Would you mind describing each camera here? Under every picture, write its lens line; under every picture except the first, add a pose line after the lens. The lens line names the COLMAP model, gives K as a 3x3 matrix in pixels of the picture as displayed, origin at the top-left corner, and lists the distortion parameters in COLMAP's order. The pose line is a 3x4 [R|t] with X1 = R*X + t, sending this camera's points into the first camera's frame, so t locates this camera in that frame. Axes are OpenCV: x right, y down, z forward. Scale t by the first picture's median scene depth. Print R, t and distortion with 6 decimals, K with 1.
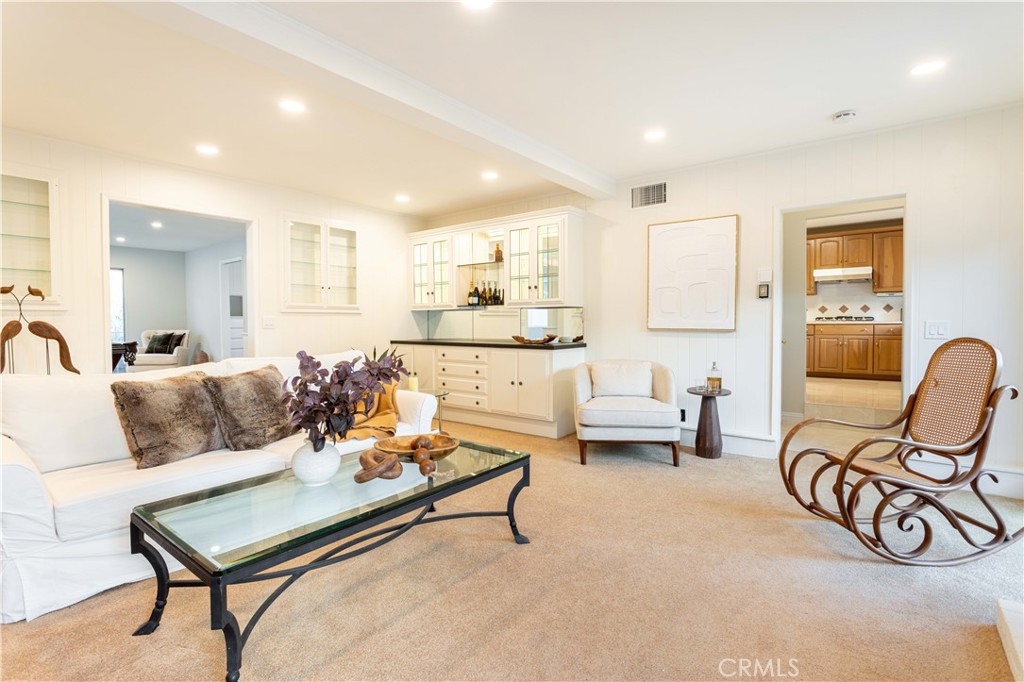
lens RADIAL K [[492.8, 0, 492.5], [0, 492.8, 336.4], [0, 0, 1]] dist [-0.015122, 0.006677]
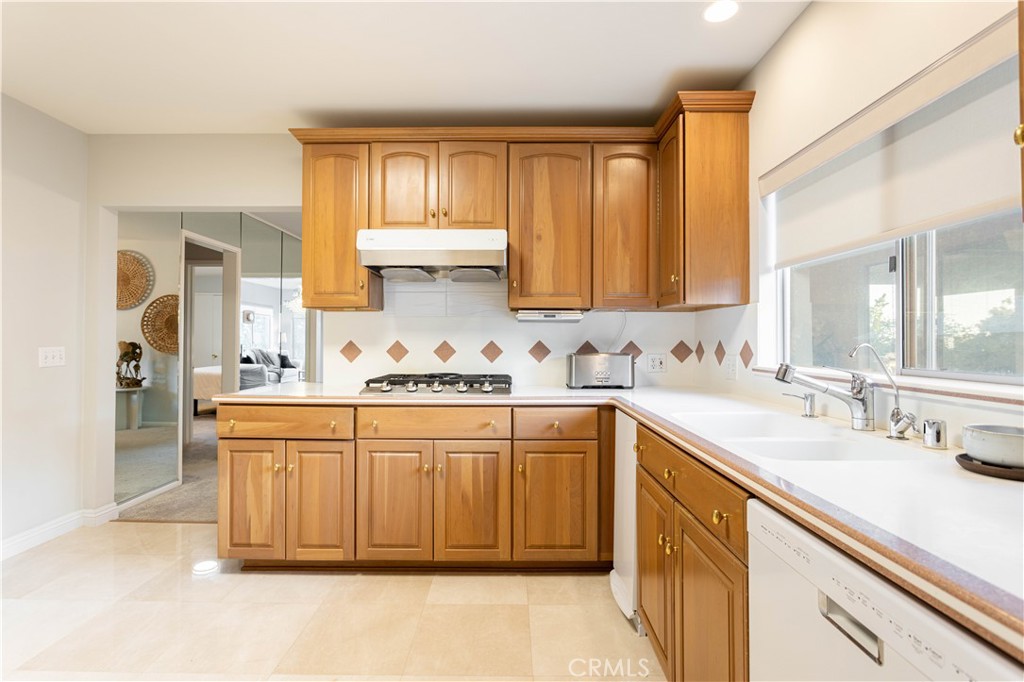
lens RADIAL K [[492.8, 0, 512.9], [0, 492.8, 343.1], [0, 0, 1]] dist [-0.015122, 0.006677]
pose [[0.776075, 0.007356, 0.630598, 0.551867], [0.006041, 0.999799, -0.019098, -0.057581], [-0.630612, 0.018631, 0.775875, 0.717778]]
